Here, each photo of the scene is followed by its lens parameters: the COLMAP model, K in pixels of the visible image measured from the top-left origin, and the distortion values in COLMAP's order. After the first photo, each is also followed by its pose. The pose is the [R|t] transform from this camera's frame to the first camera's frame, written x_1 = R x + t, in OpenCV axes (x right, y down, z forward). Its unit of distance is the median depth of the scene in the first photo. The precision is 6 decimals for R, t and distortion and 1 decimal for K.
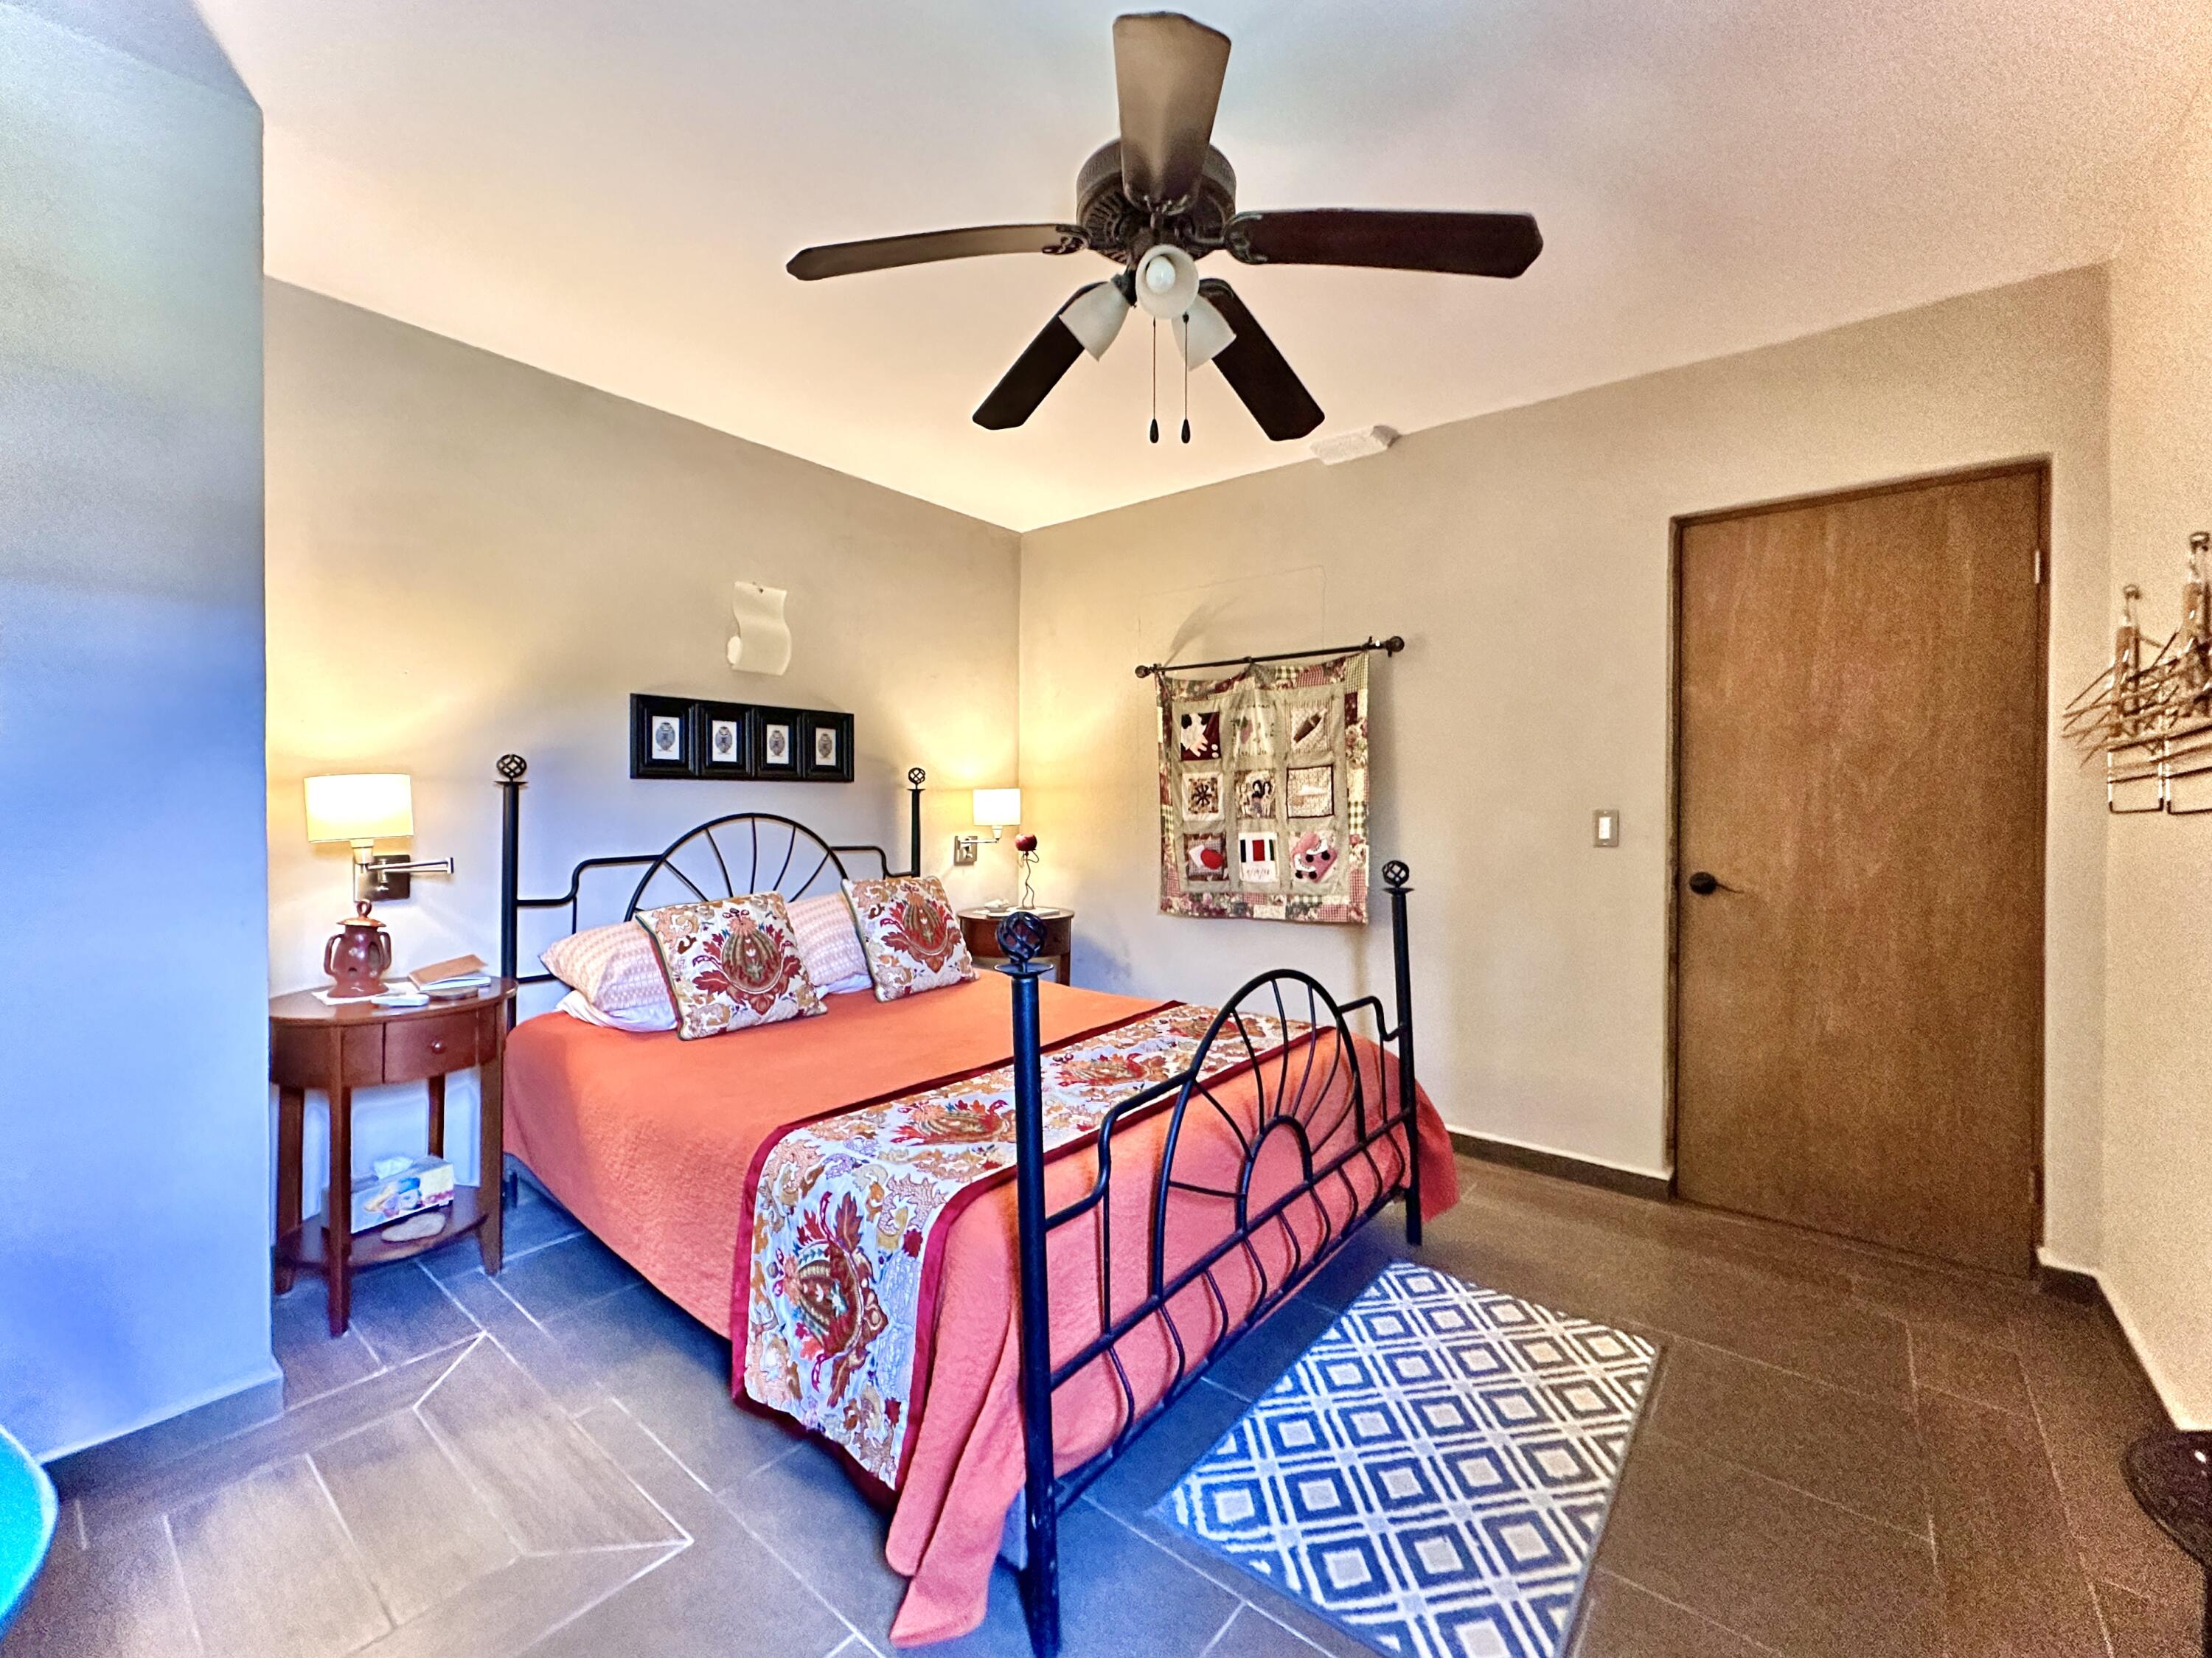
lens RADIAL K [[897.4, 0, 1114.0], [0, 897.4, 826.2], [0, 0, 1]] dist [-0.001646, -0.000662]
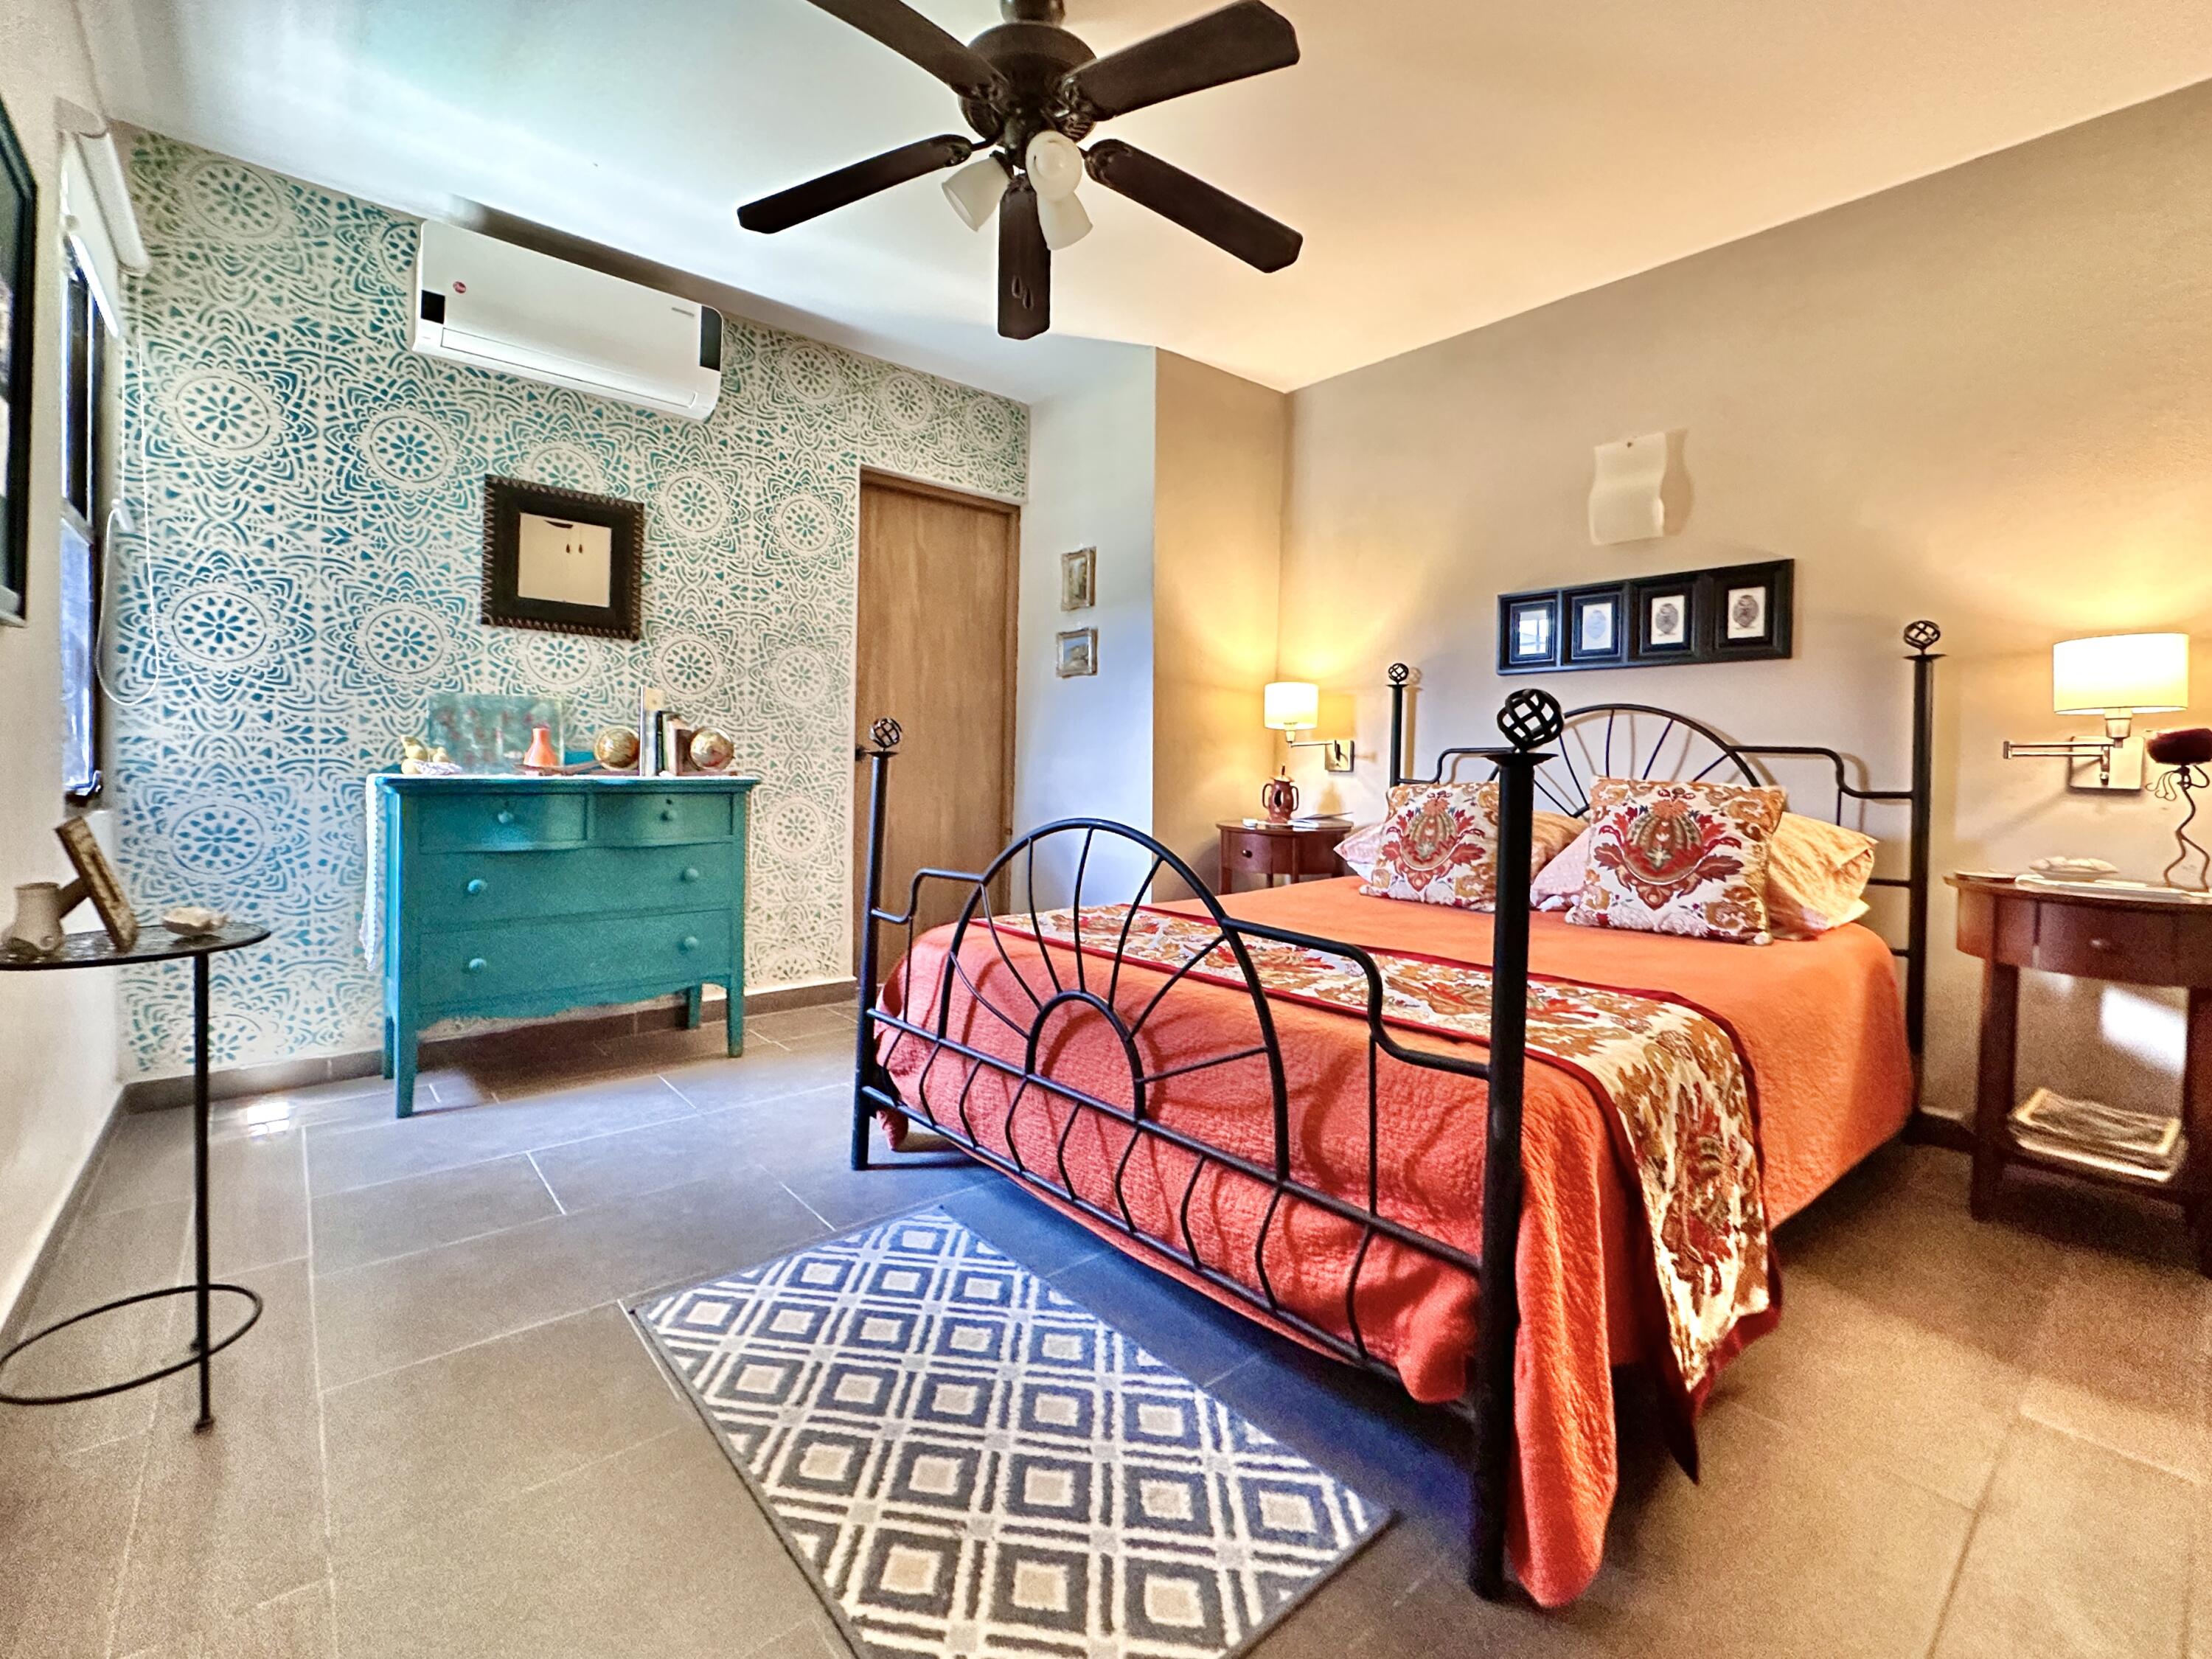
lens RADIAL K [[960.4, 0, 1110.0], [0, 960.4, 811.4], [0, 0, 1]] dist [-0.004995, -0.000032]
pose [[-0.174496, 0.045176, -0.983621, 0.655490], [-0.036703, 0.997954, 0.052346, 0.063482], [0.983974, 0.045236, -0.172481, 0.726057]]
